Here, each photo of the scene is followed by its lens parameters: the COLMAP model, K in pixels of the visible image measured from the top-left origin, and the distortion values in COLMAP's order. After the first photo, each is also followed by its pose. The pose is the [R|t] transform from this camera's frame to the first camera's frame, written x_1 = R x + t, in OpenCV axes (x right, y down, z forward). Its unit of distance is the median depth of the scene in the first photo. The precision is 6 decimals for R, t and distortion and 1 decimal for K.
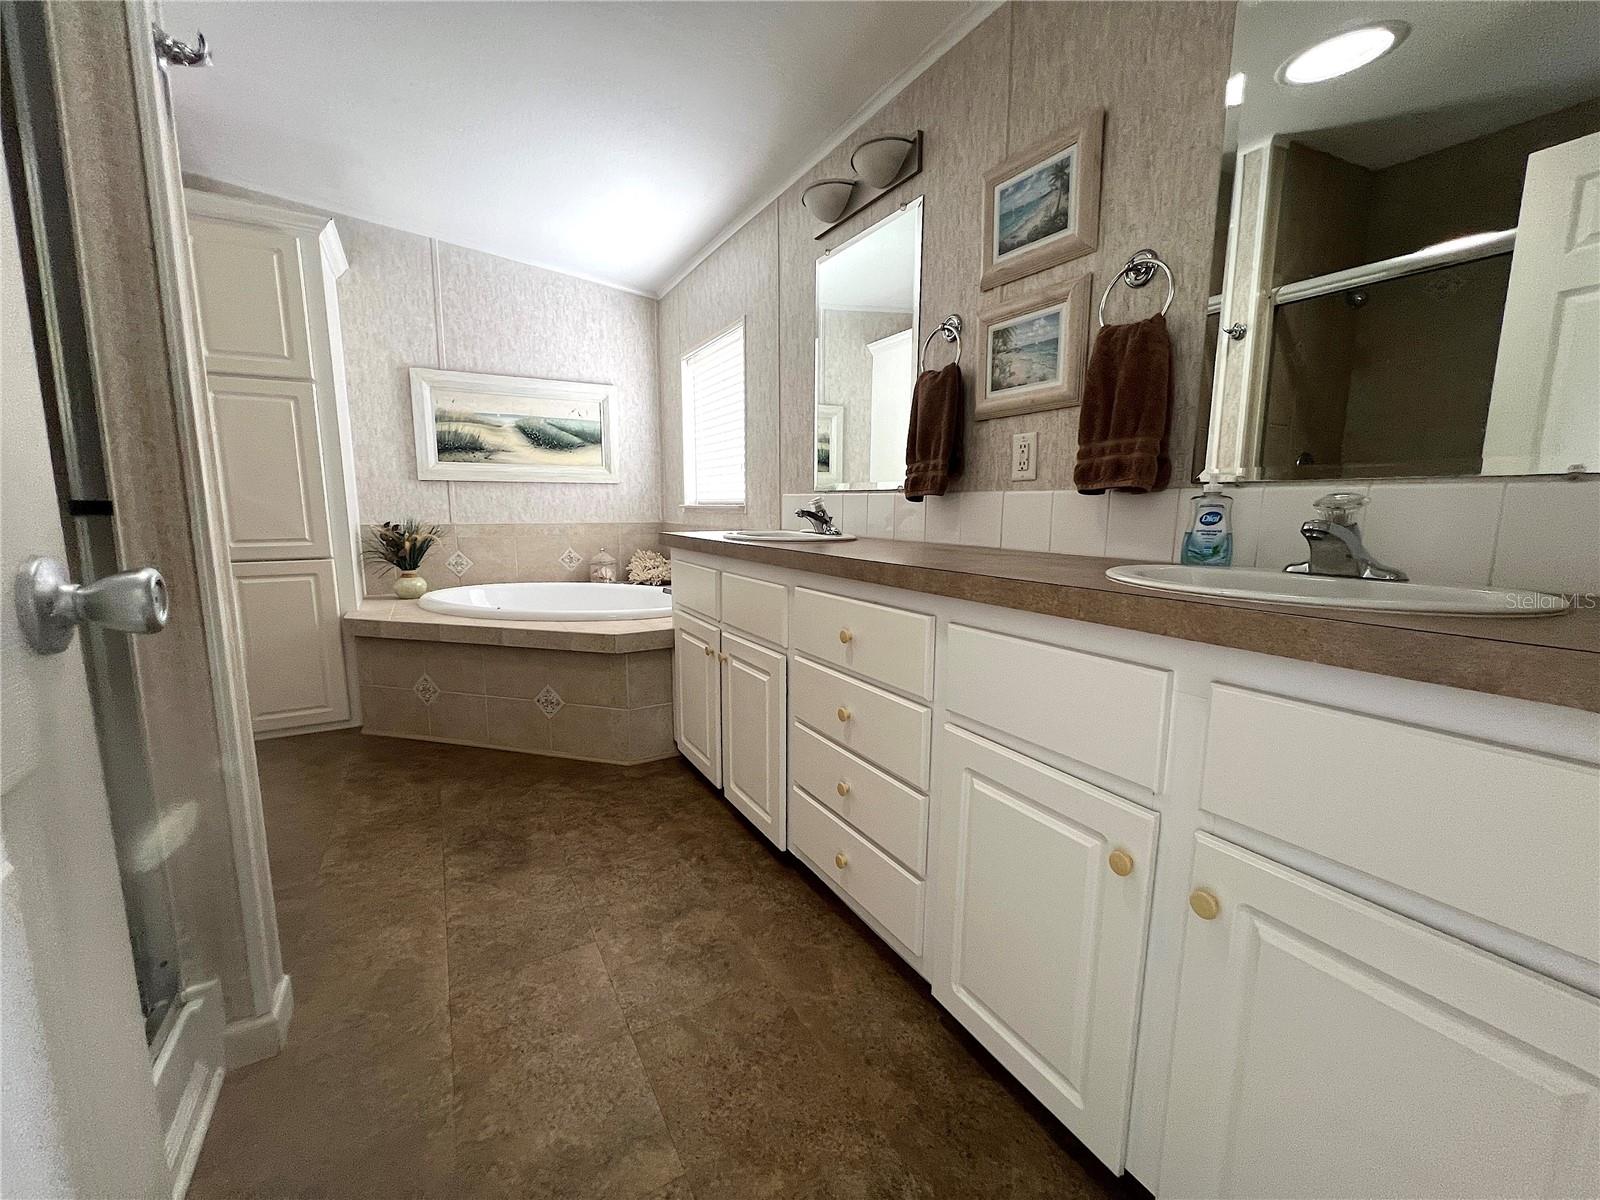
lens RADIAL K [[638.2, 0, 800.4], [0, 638.2, 597.6], [0, 0, 1]] dist [-0.000128, -0.000238]
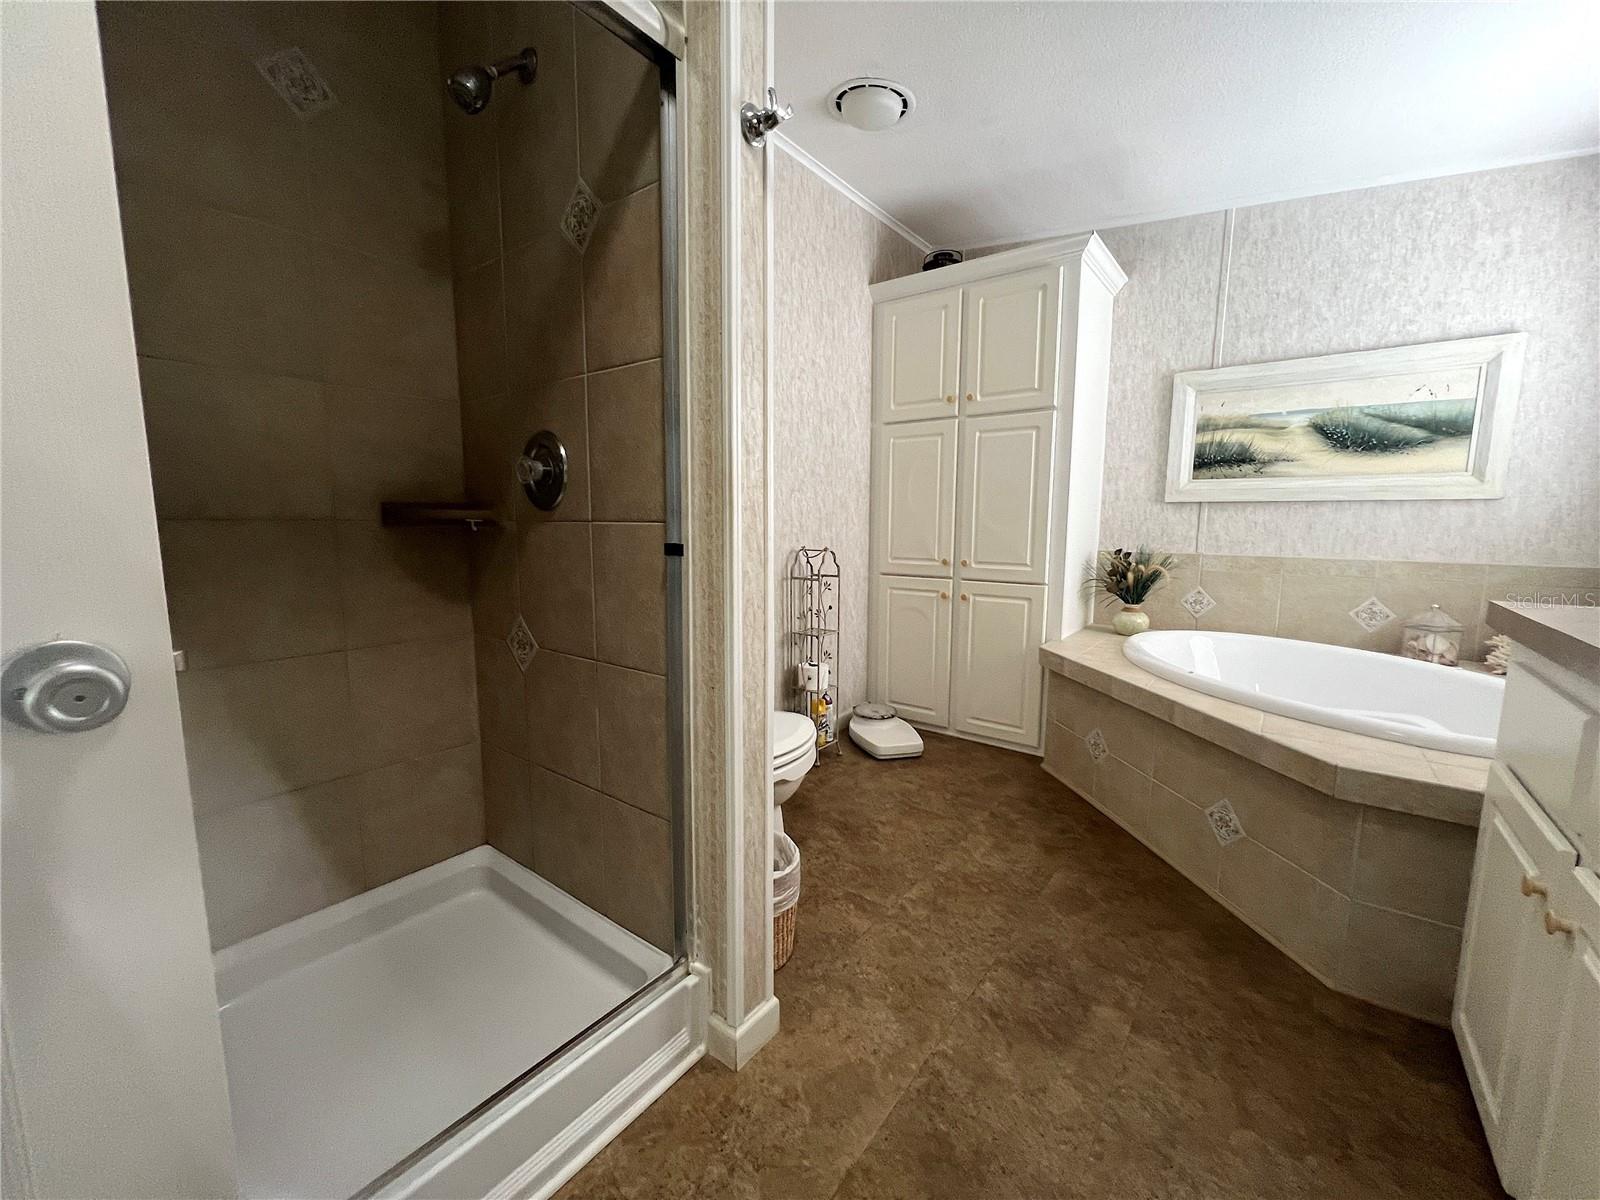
lens RADIAL K [[638.2, 0, 799.0], [0, 638.2, 599.0], [0, 0, 1]] dist [-0.000128, -0.000238]
pose [[0.374778, 0.117955, -0.919580, 0.031542], [-0.136199, 0.988117, 0.071238, -0.048387], [0.917056, 0.098548, 0.386390, 0.220274]]
